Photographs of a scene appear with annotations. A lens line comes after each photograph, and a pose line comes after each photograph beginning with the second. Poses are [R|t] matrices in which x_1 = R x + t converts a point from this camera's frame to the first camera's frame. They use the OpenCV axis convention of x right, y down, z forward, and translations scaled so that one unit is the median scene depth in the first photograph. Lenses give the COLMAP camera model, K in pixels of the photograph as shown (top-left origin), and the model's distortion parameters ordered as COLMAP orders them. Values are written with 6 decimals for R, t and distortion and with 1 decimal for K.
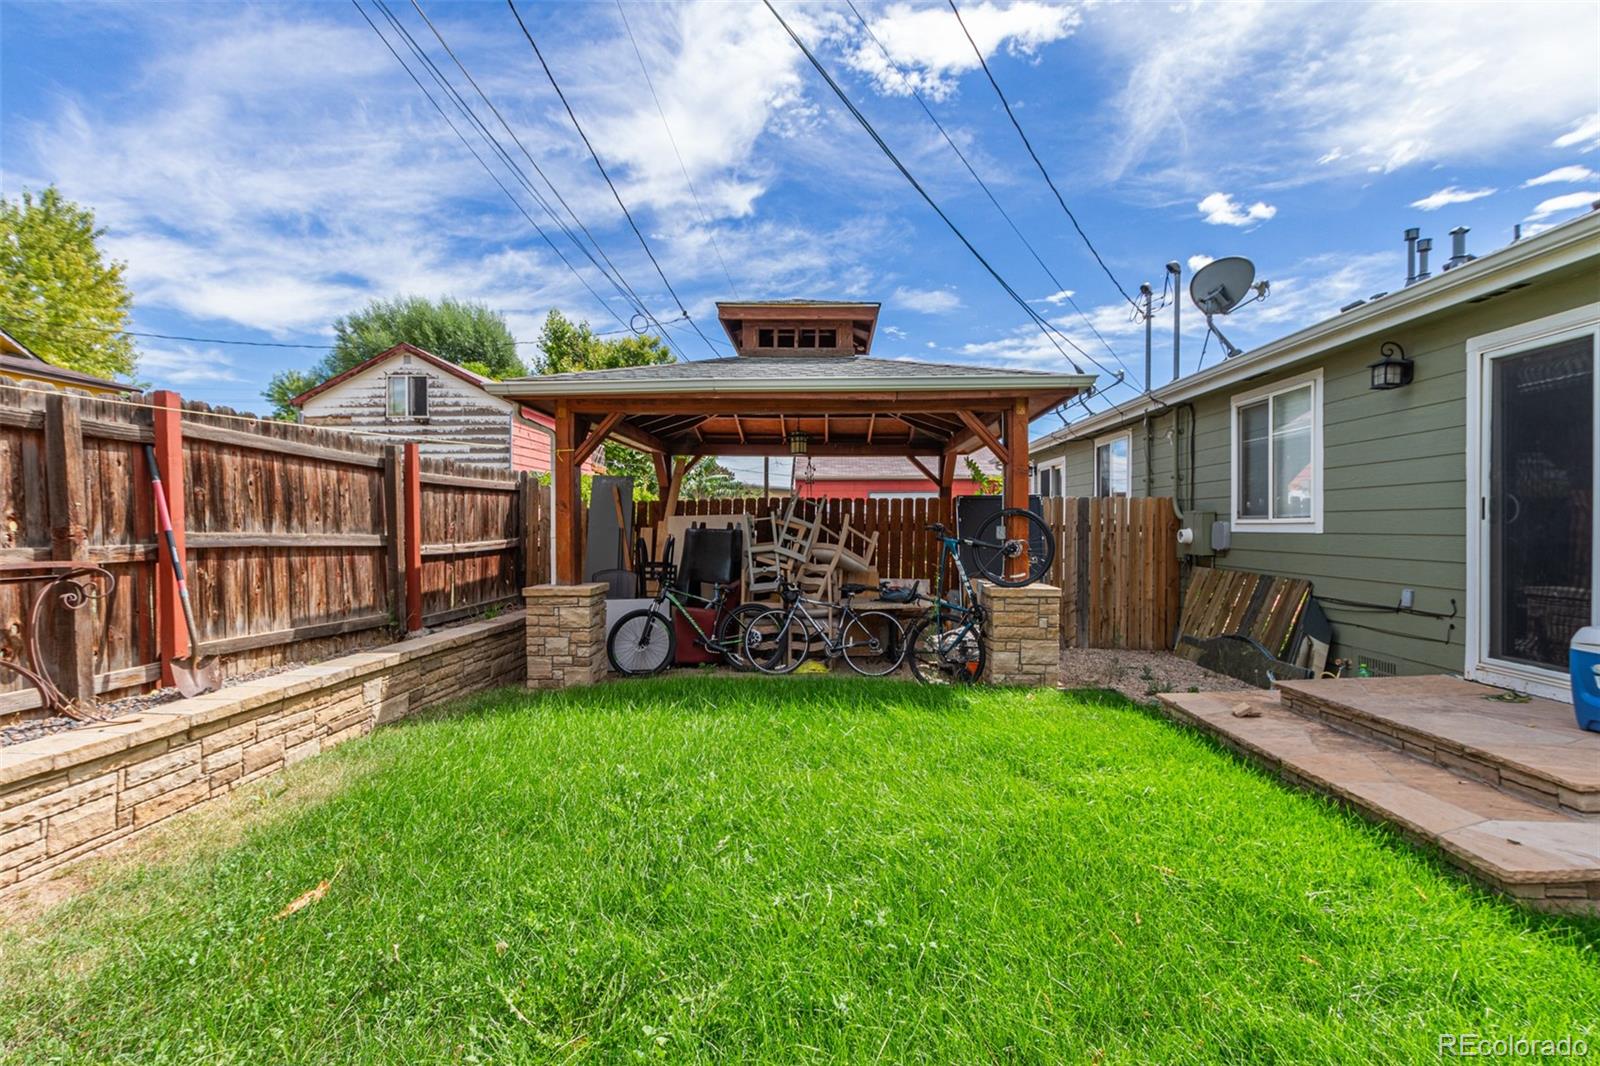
lens RADIAL K [[740.6, 0, 802.4], [0, 740.6, 528.6], [0, 0, 1]] dist [0.016520, -0.003164]
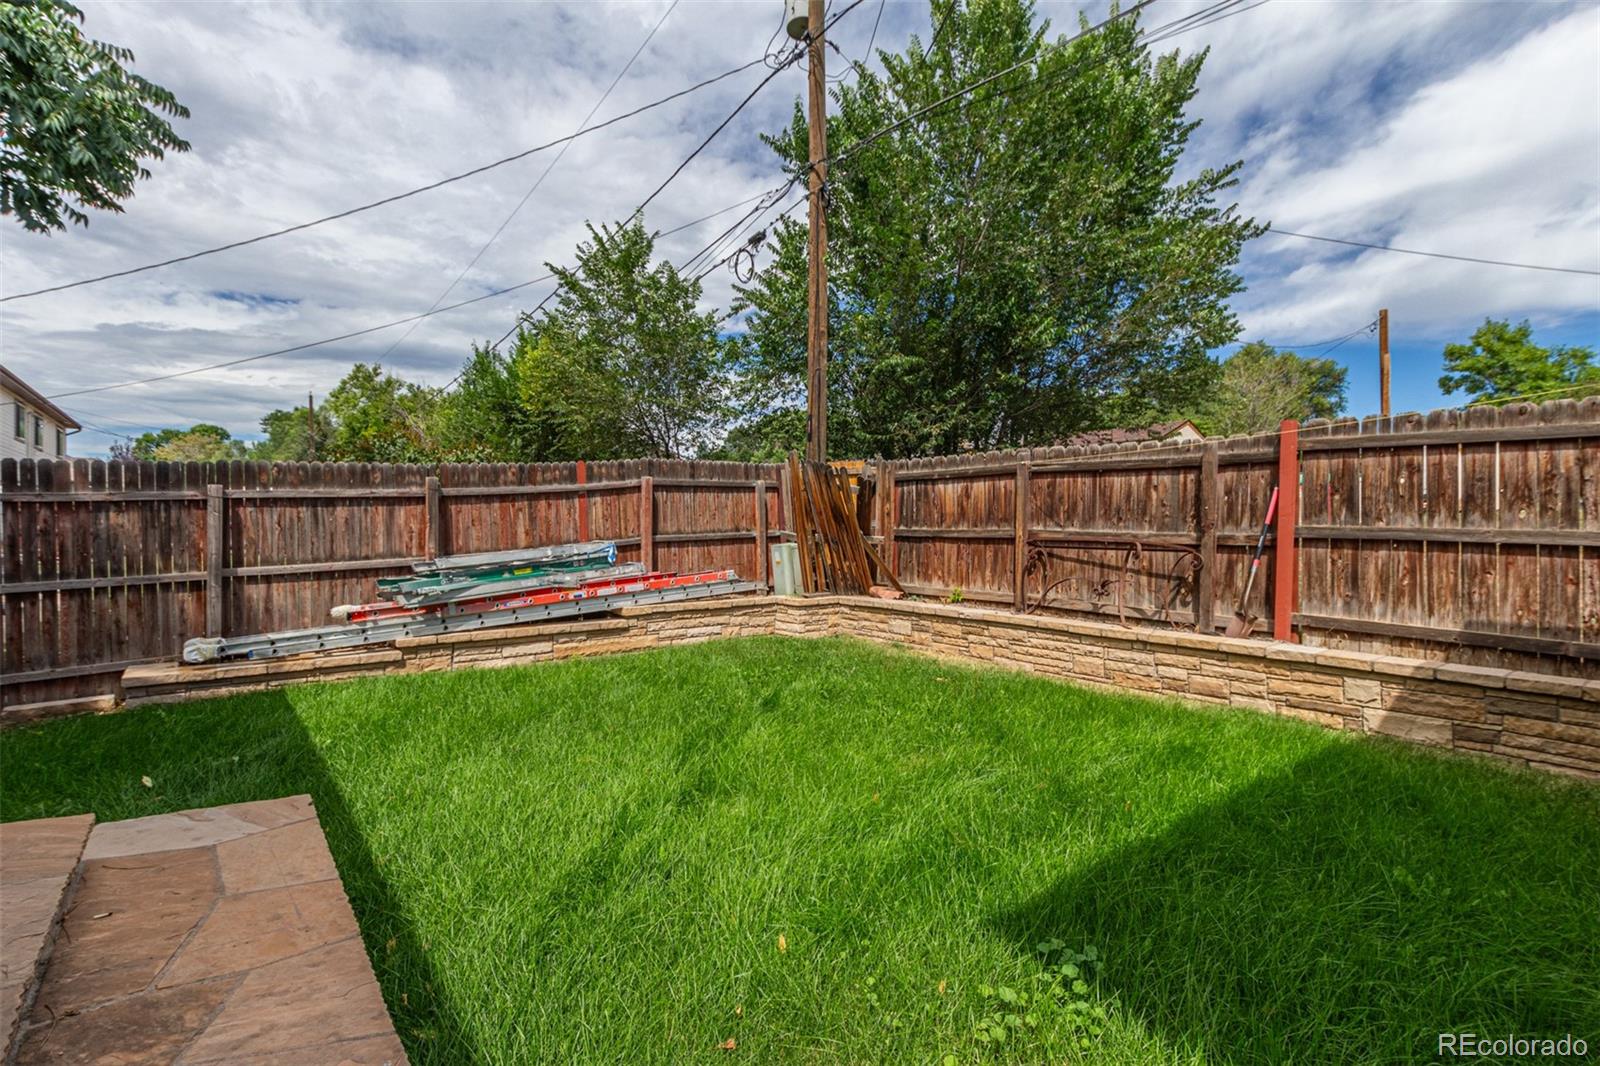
lens RADIAL K [[740.6, 0, 807.6], [0, 740.6, 533.9], [0, 0, 1]] dist [0.016520, -0.003164]
pose [[-0.749414, -0.000722, -0.662101, 0.450876], [-0.010295, 0.999891, 0.010561, 0.010695], [0.662022, 0.014731, -0.749340, 0.952155]]
